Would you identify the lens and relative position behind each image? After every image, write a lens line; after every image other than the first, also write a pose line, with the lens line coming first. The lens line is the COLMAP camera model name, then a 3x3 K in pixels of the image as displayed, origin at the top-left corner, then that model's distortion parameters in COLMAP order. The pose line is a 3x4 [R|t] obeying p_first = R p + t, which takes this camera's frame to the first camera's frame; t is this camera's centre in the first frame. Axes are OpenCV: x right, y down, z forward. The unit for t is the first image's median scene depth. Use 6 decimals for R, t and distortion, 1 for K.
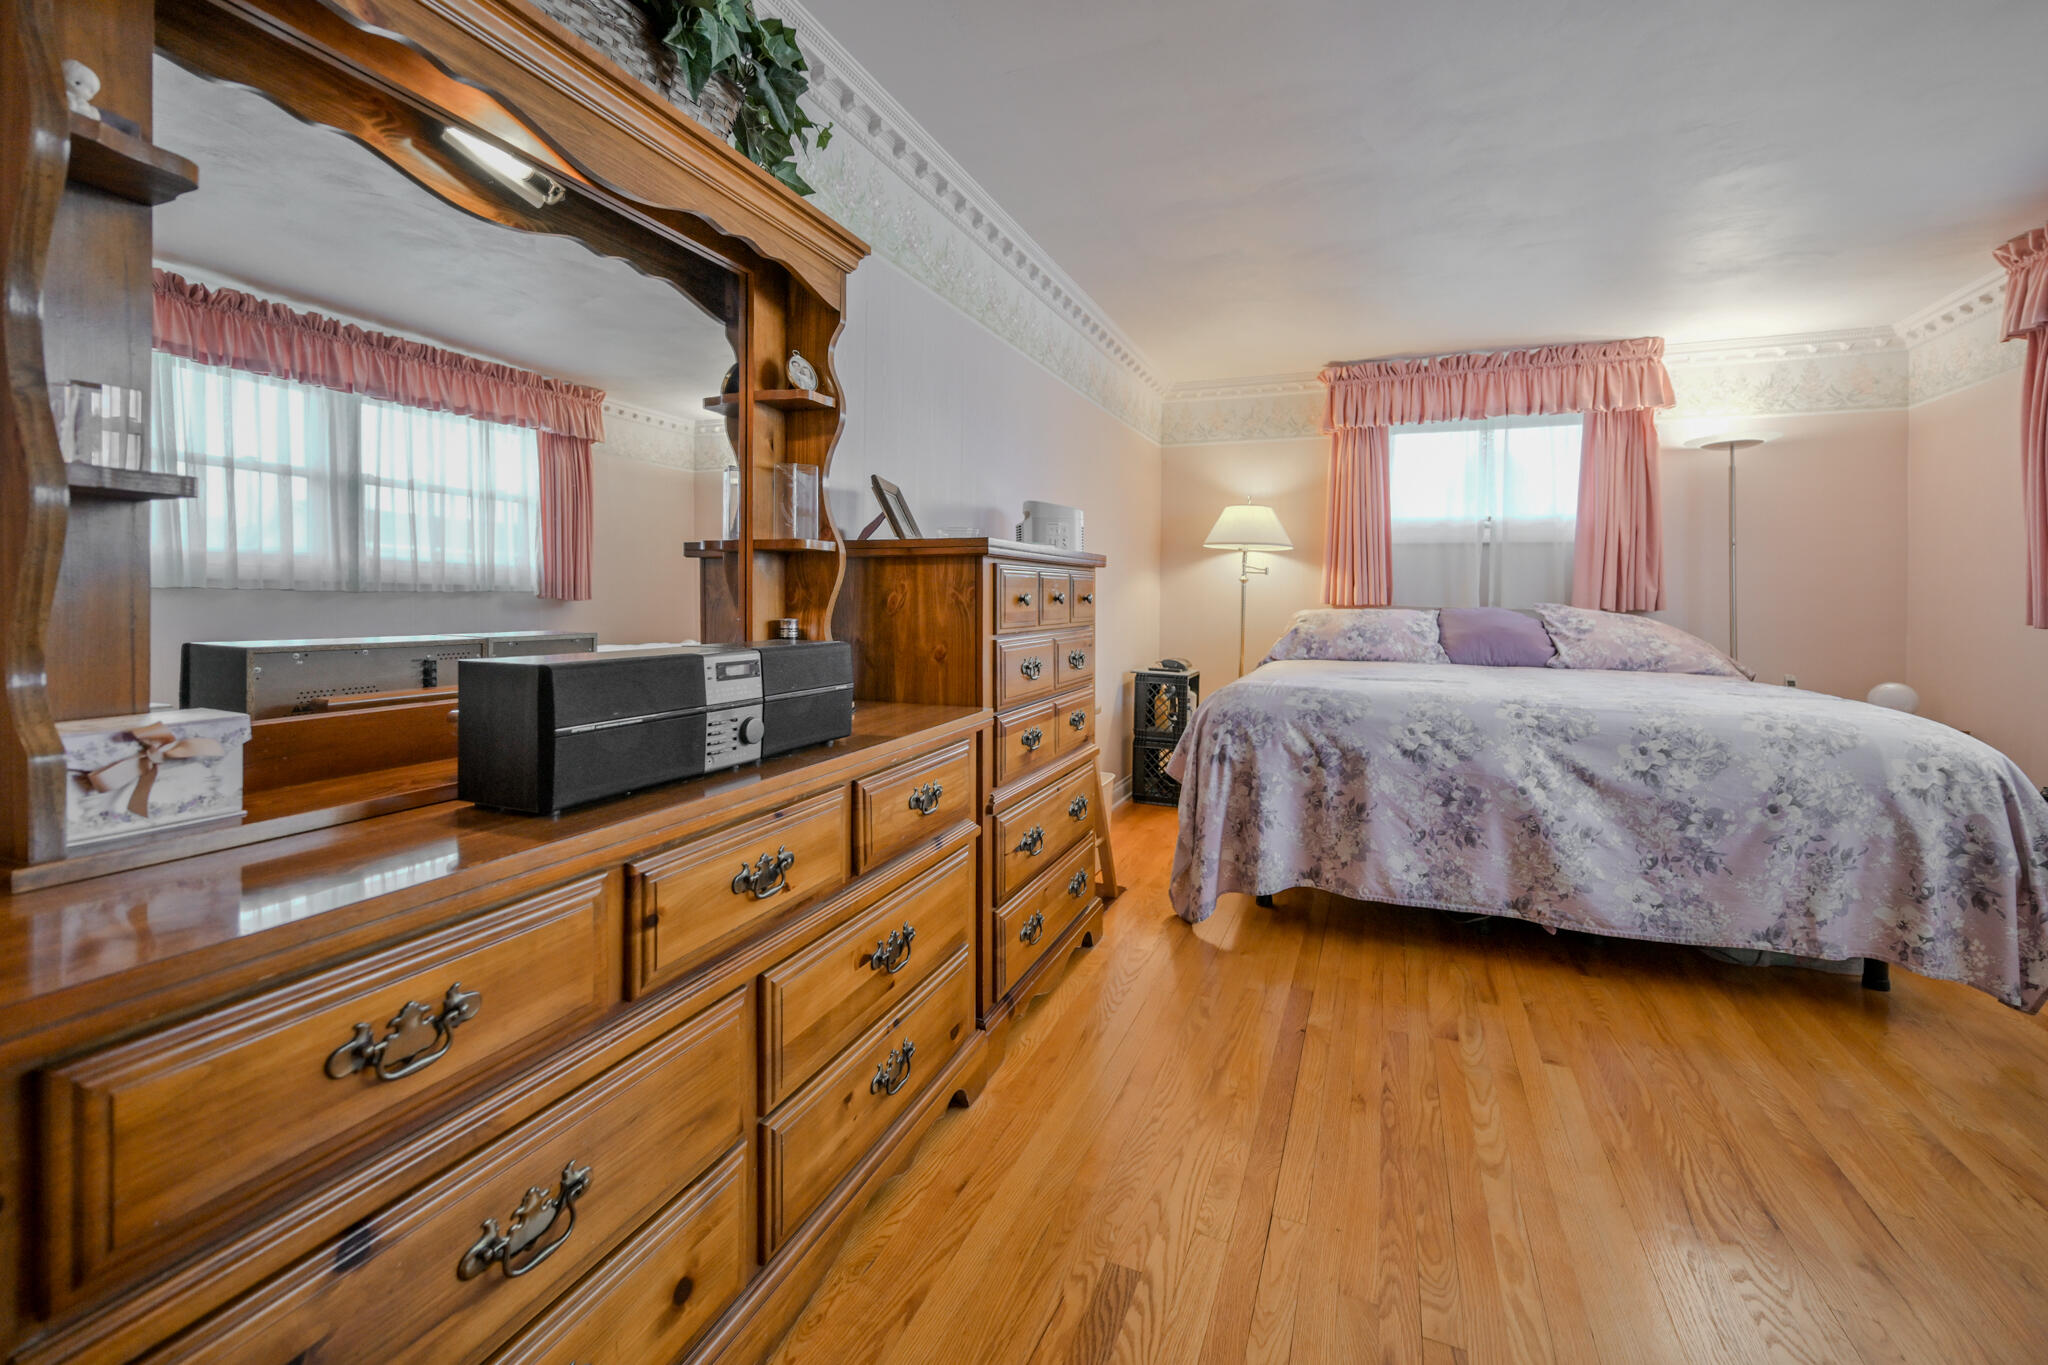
lens RADIAL K [[835.7, 0, 1087.2], [0, 835.7, 602.8], [0, 0, 1]] dist [0.000063, -0.000113]
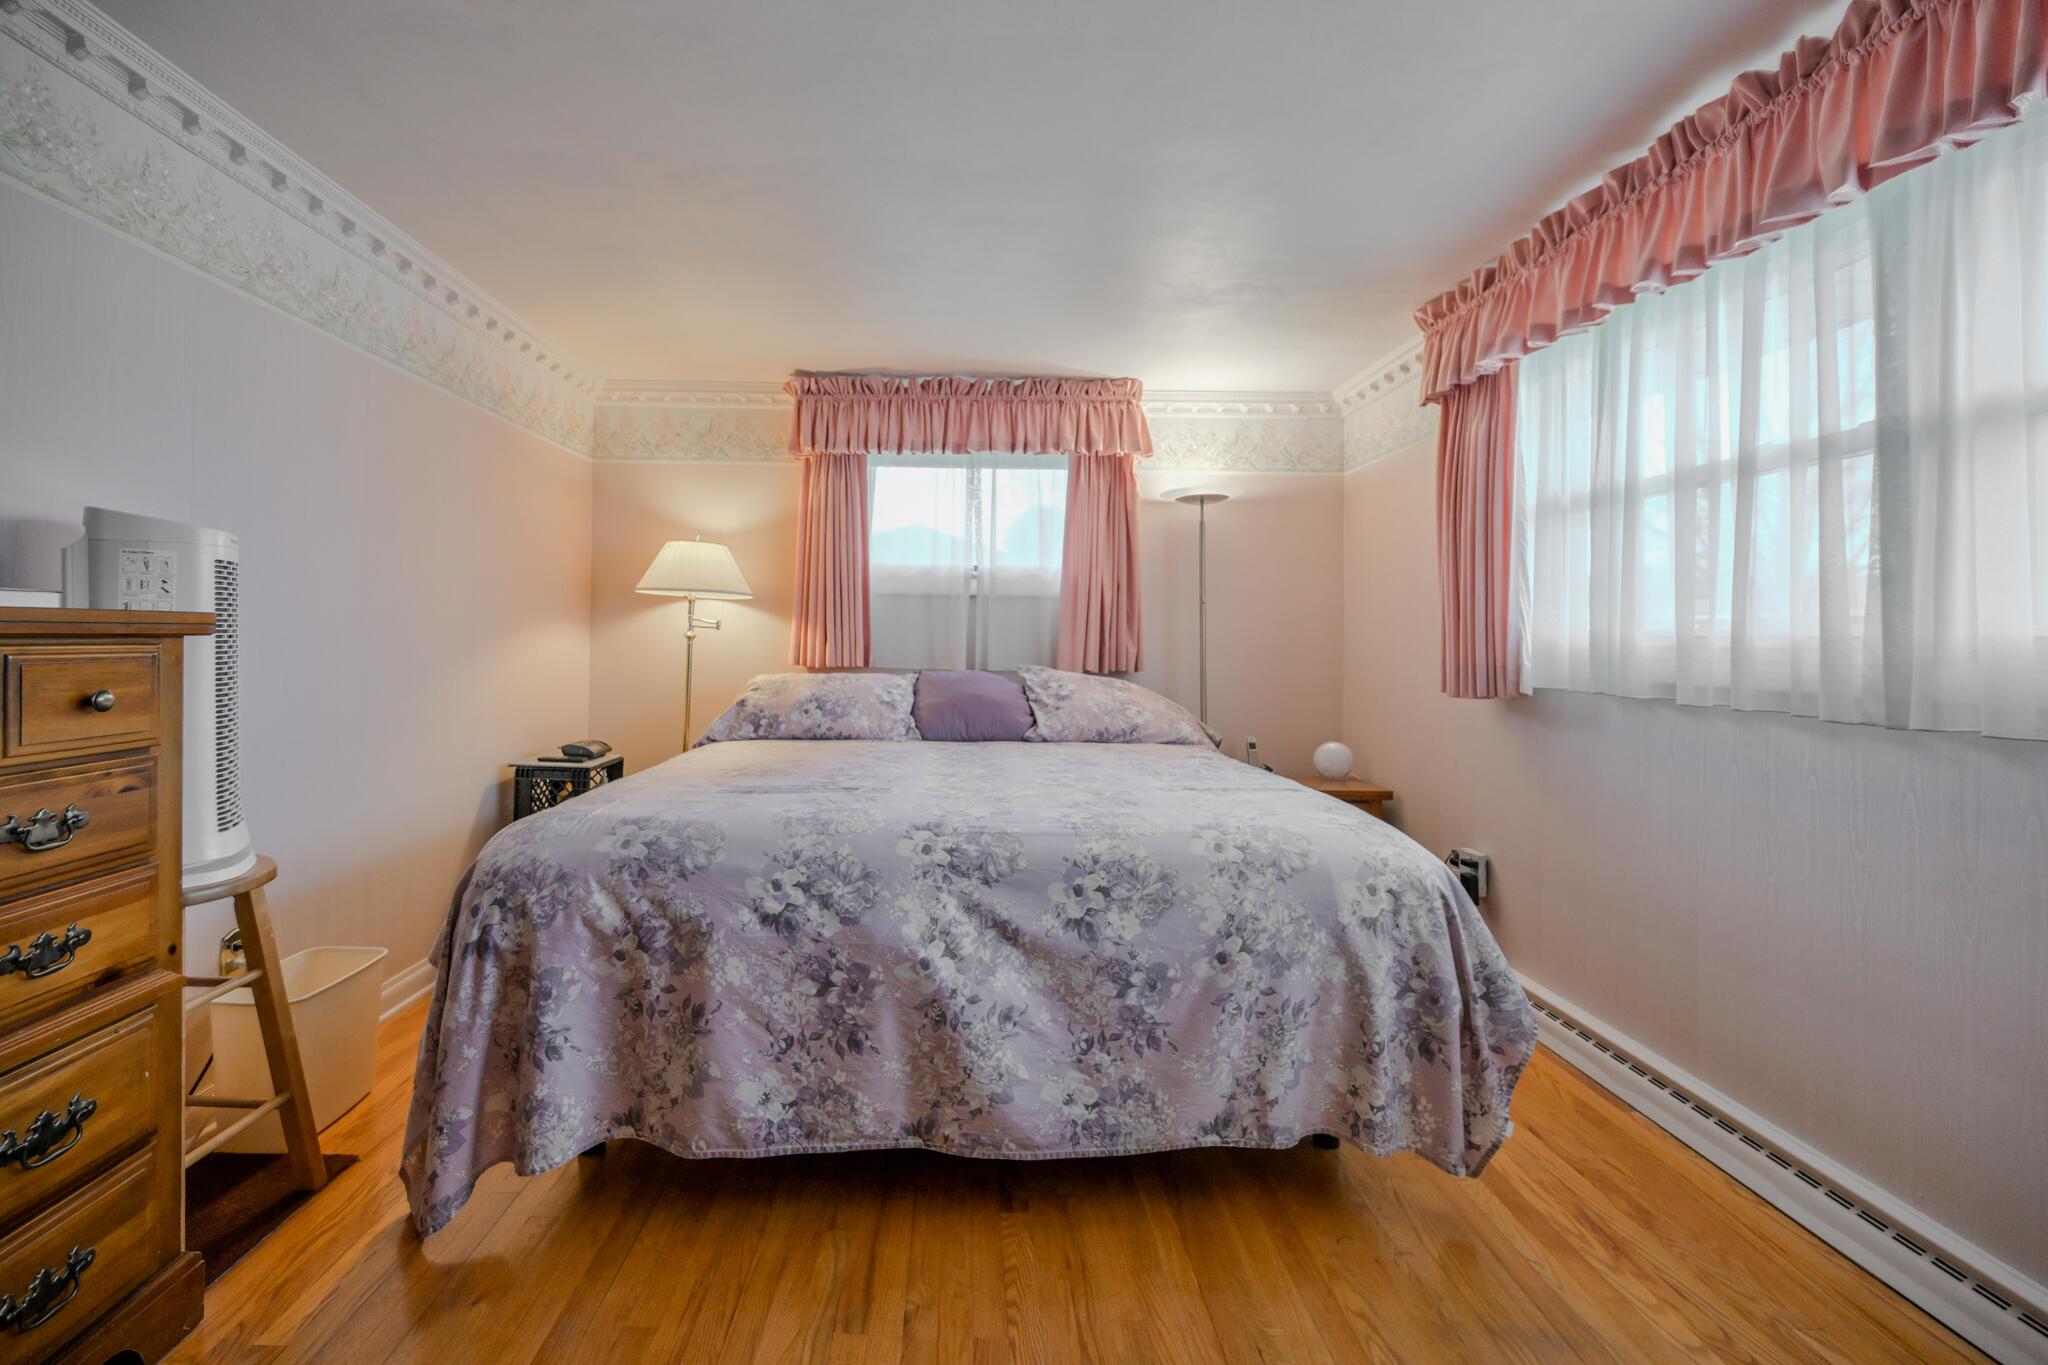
lens RADIAL K [[835.7, 0, 976.3], [0, 835.7, 644.9], [0, 0, 1]] dist [0.000063, -0.000113]
pose [[0.931925, -0.001972, 0.362647, 0.274677], [0.002193, 0.999998, -0.000198, -0.033118], [-0.362646, 0.000980, 0.931927, 0.302498]]
